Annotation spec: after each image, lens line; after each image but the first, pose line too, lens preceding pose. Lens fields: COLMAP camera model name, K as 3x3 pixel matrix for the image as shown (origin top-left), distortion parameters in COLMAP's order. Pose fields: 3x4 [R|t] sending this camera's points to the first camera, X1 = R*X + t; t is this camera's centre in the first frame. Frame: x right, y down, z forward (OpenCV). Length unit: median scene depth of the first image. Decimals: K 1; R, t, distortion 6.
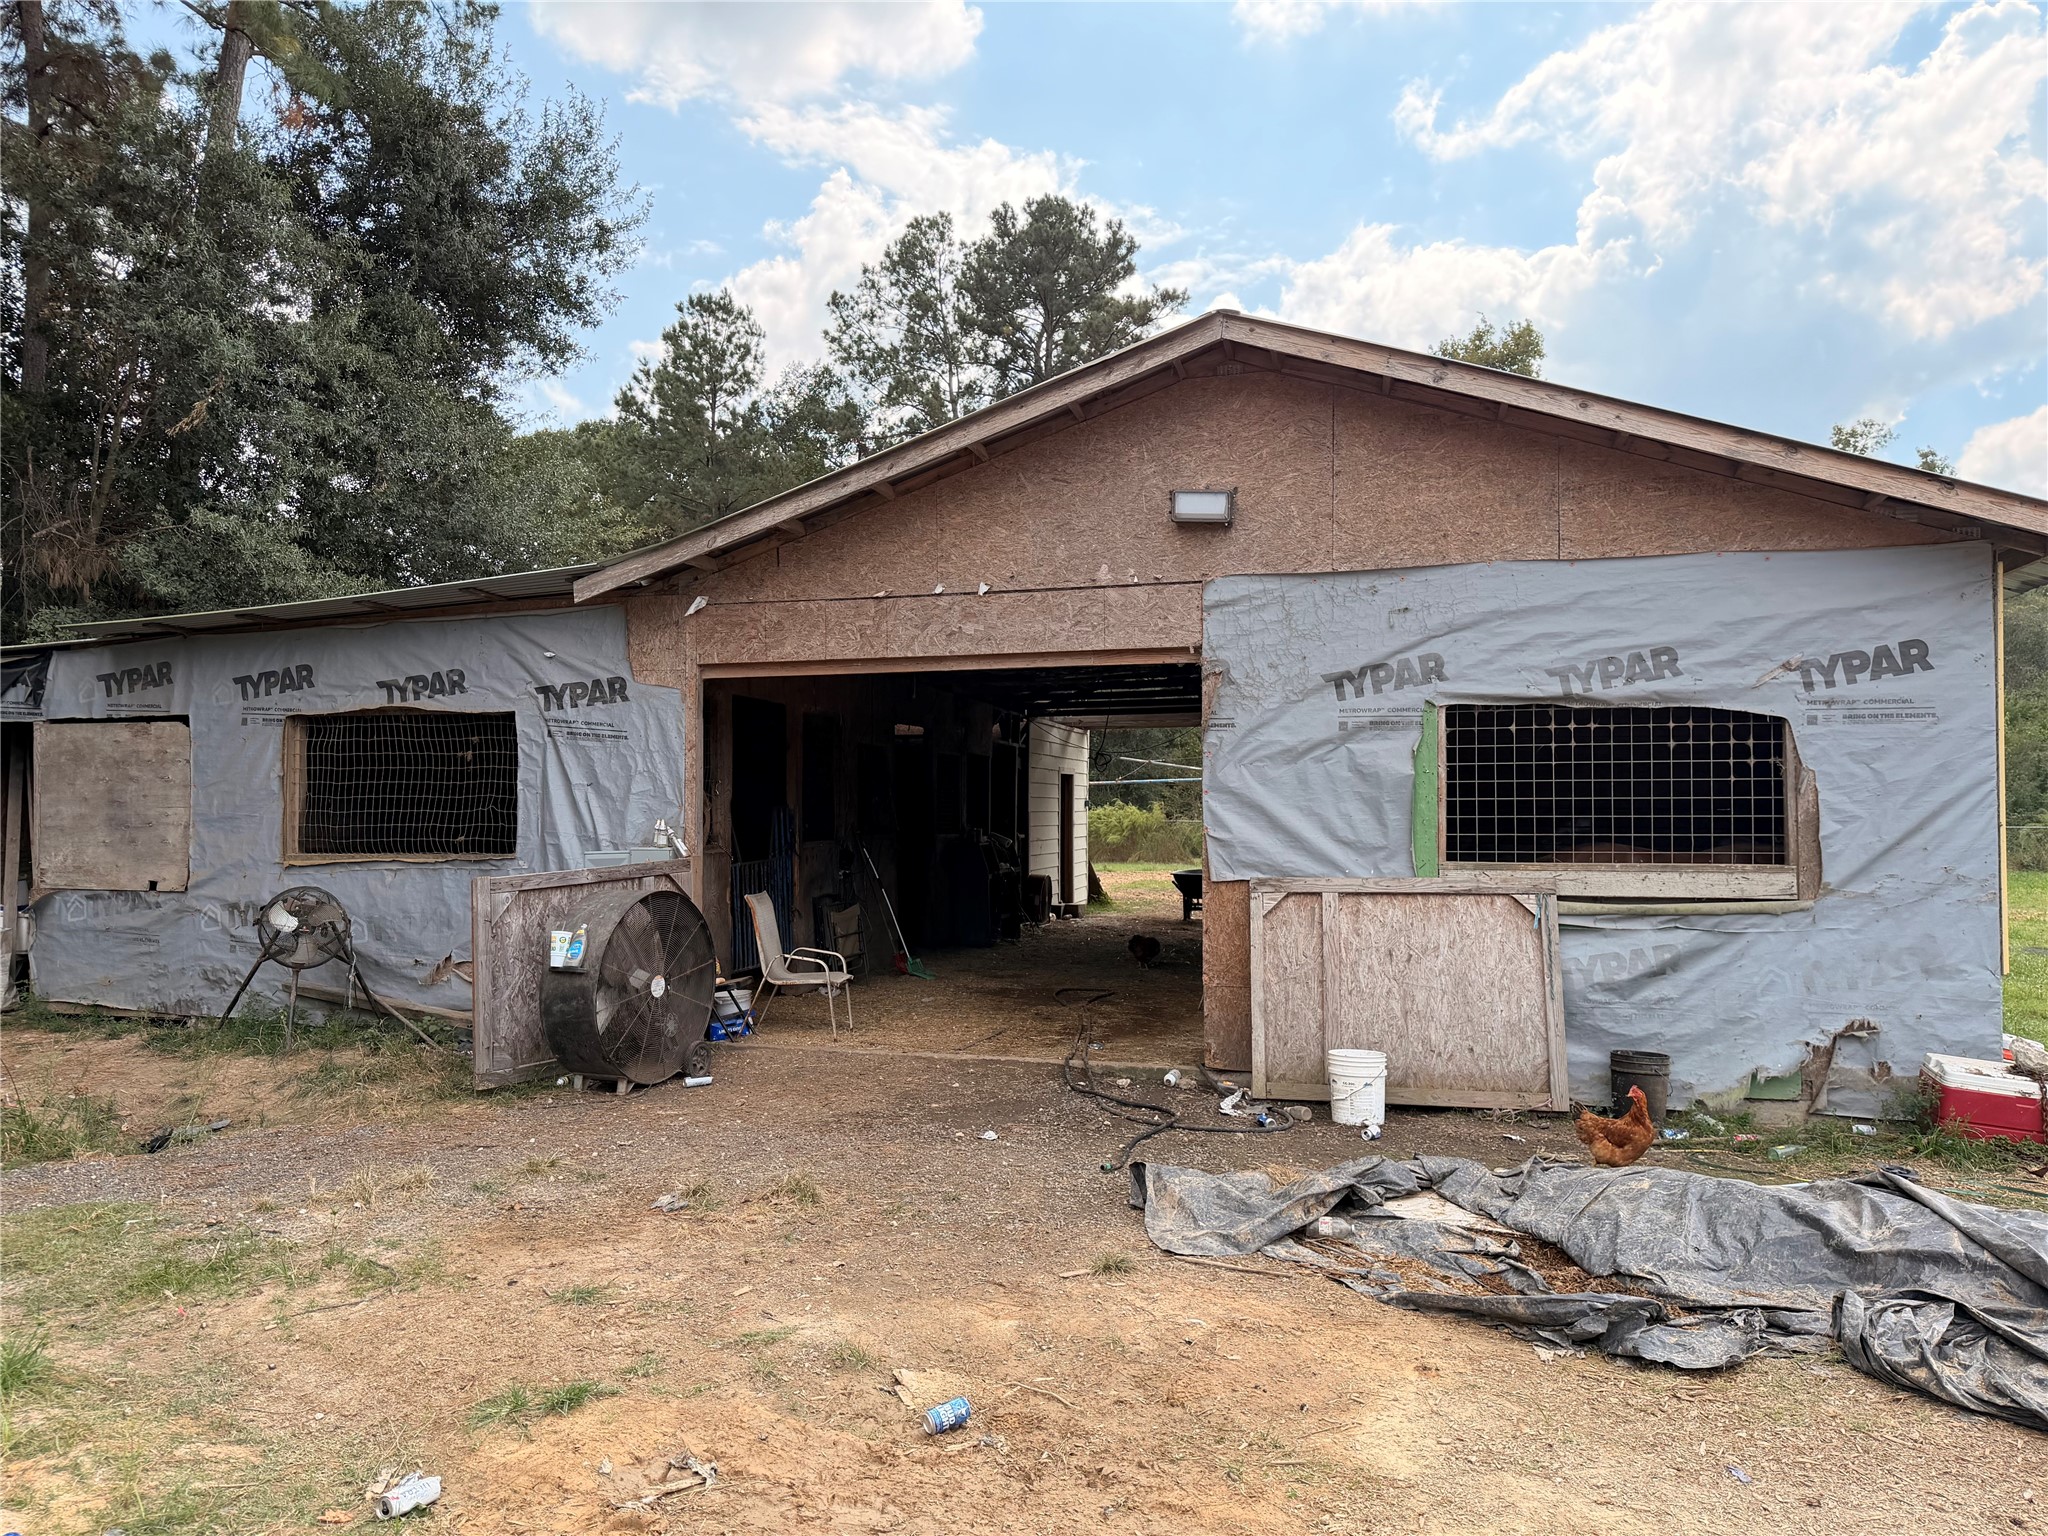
lens RADIAL K [[1469.8, 0, 974.7], [0, 1469.8, 742.5], [0, 0, 1]] dist [0.046424, -0.071035]
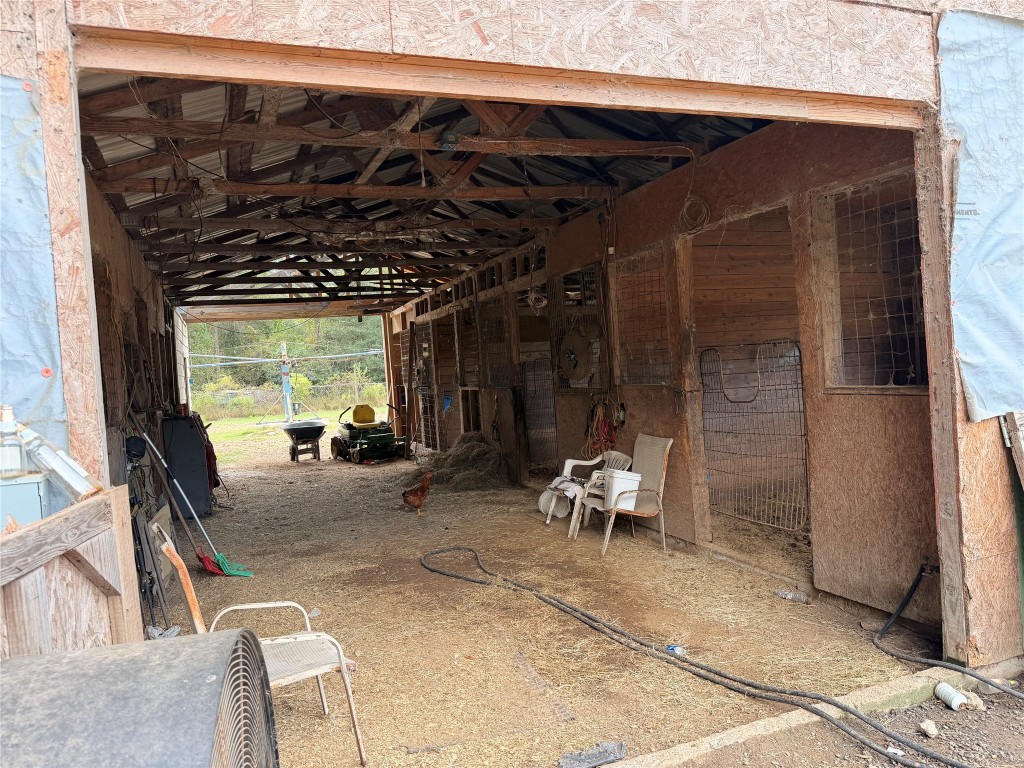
lens RADIAL K [[766.2, 0, 512.0], [0, 766.2, 384.0], [0, 0, 1]] dist [0.031446, -0.005223]
pose [[0.771552, -0.066468, 0.632684, -0.125805], [0.036003, 0.997495, 0.060889, 0.020428], [-0.635146, -0.024201, 0.772013, 0.398708]]
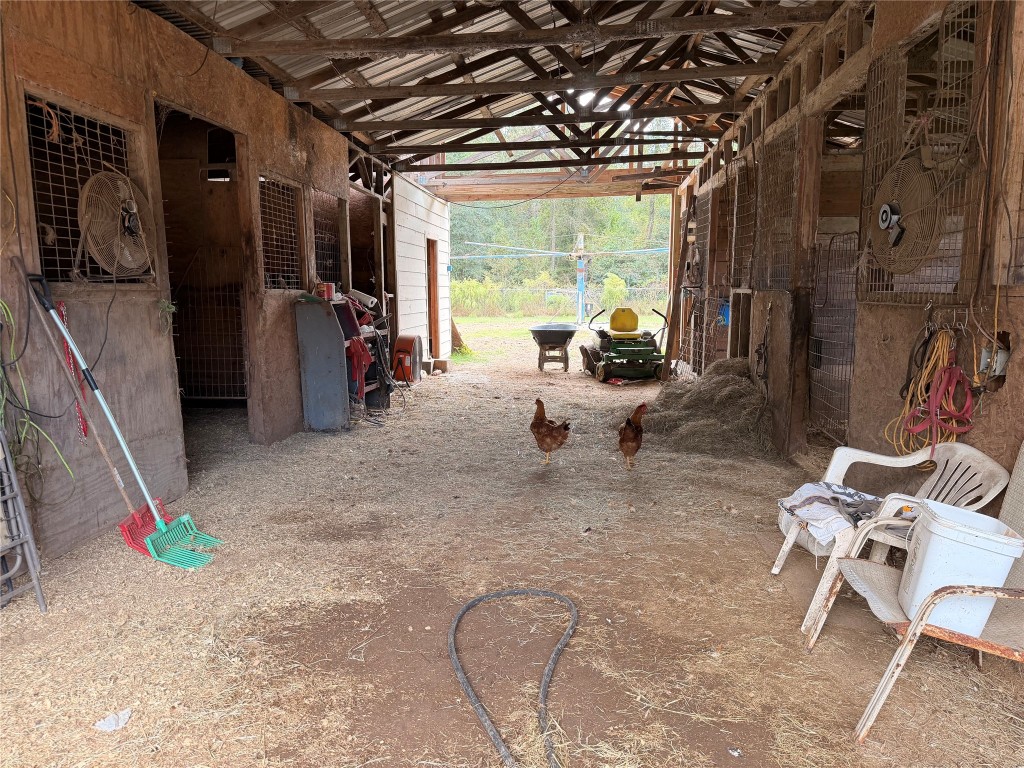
lens RADIAL K [[707.4, 0, 510.0], [0, 707.4, 399.6], [0, 0, 1]] dist [-0.004362, -0.021755]
pose [[0.983191, -0.039139, 0.178336, 0.024877], [0.002894, 0.979972, 0.199115, 0.038939], [-0.182557, -0.195252, 0.963613, 0.530297]]
